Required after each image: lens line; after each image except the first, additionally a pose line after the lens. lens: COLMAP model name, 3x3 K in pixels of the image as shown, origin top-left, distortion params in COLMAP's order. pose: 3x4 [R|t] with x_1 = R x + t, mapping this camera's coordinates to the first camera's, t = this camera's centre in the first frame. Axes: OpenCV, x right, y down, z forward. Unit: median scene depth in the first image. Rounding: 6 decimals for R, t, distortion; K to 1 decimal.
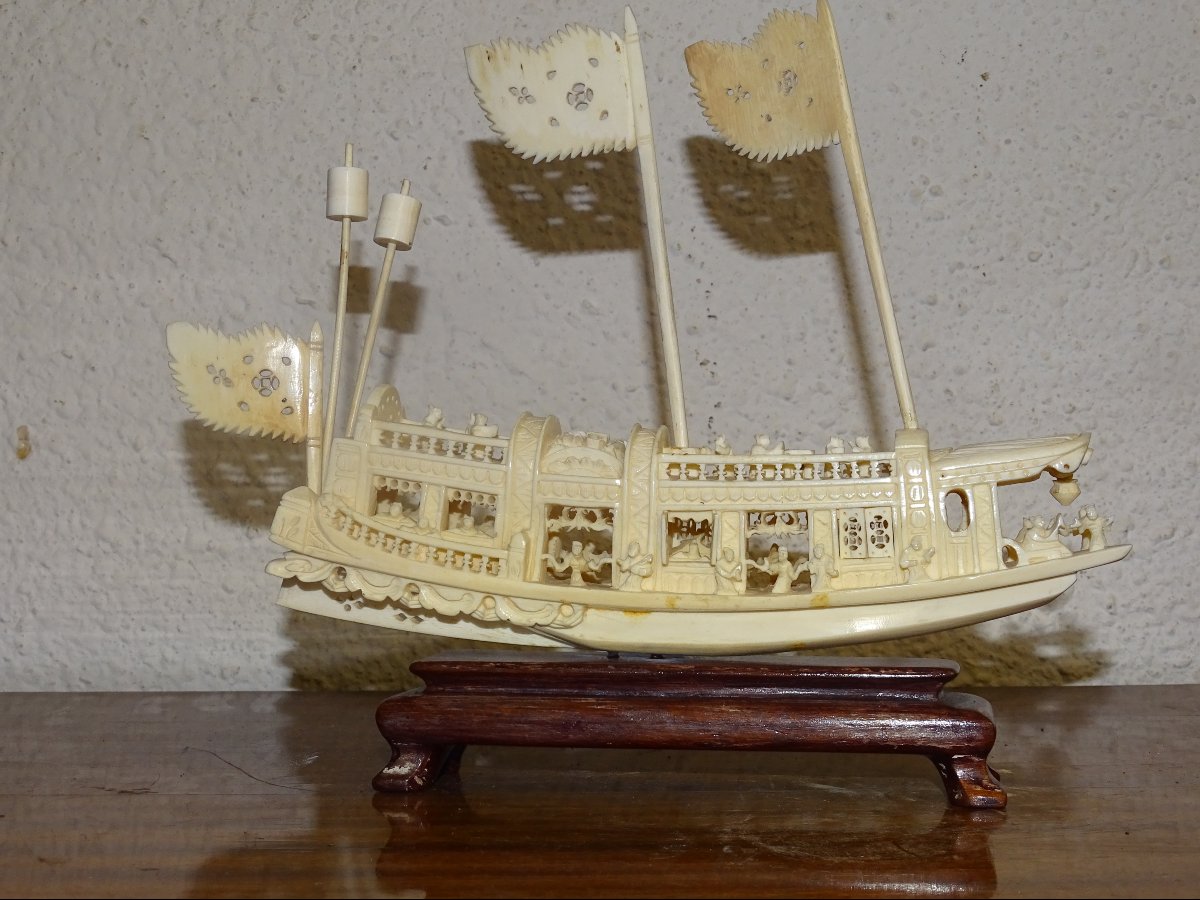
lens RADIAL K [[1732.3, 0, 600.0], [0, 1732.3, 450.0], [0, 0, 1]] dist [-0.022385, -0.057681]
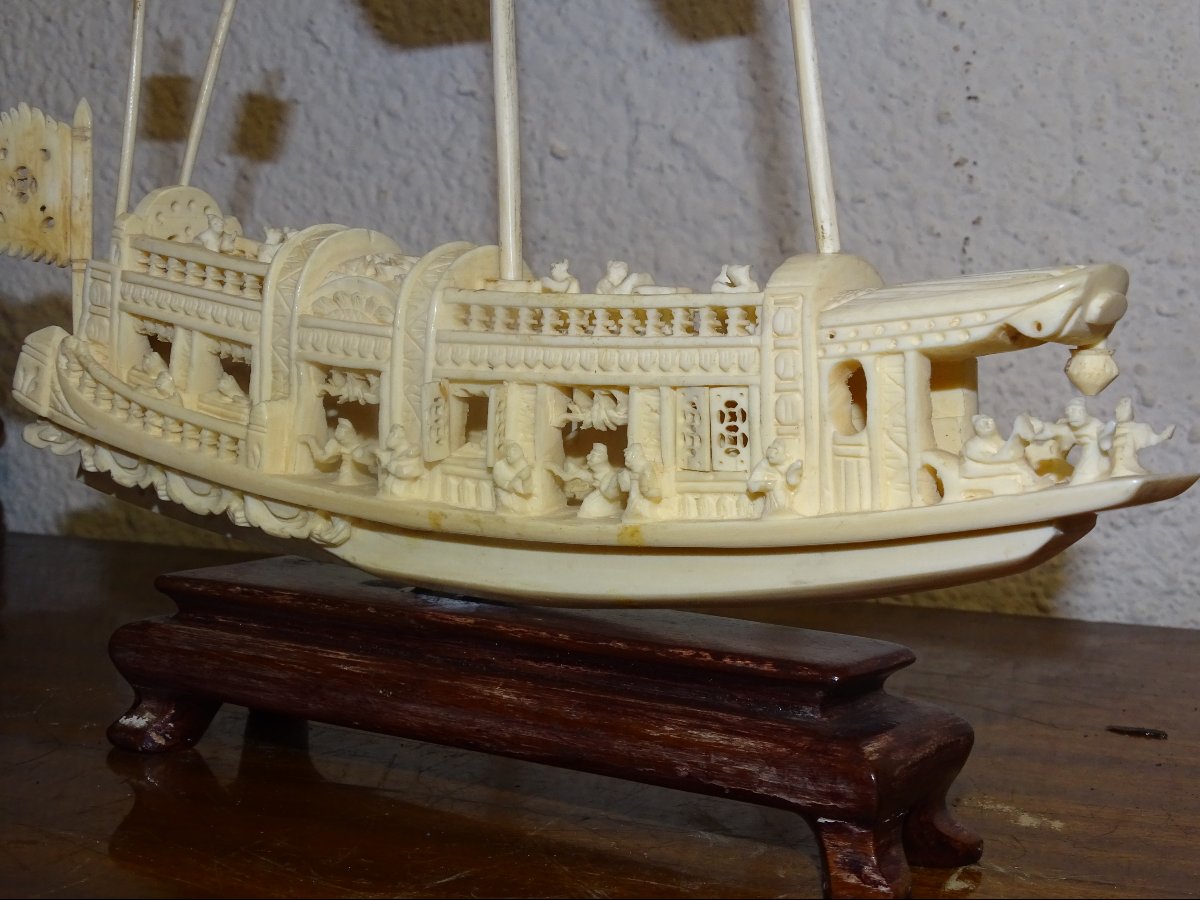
lens RADIAL K [[1732.3, 0, 600.0], [0, 1732.3, 450.0], [0, 0, 1]] dist [-0.022385, -0.057681]
pose [[0.918912, 0.053132, -0.390868, 0.337441], [-0.013143, 0.994461, 0.104280, -0.006339], [0.394244, -0.090687, 0.914520, 0.421296]]
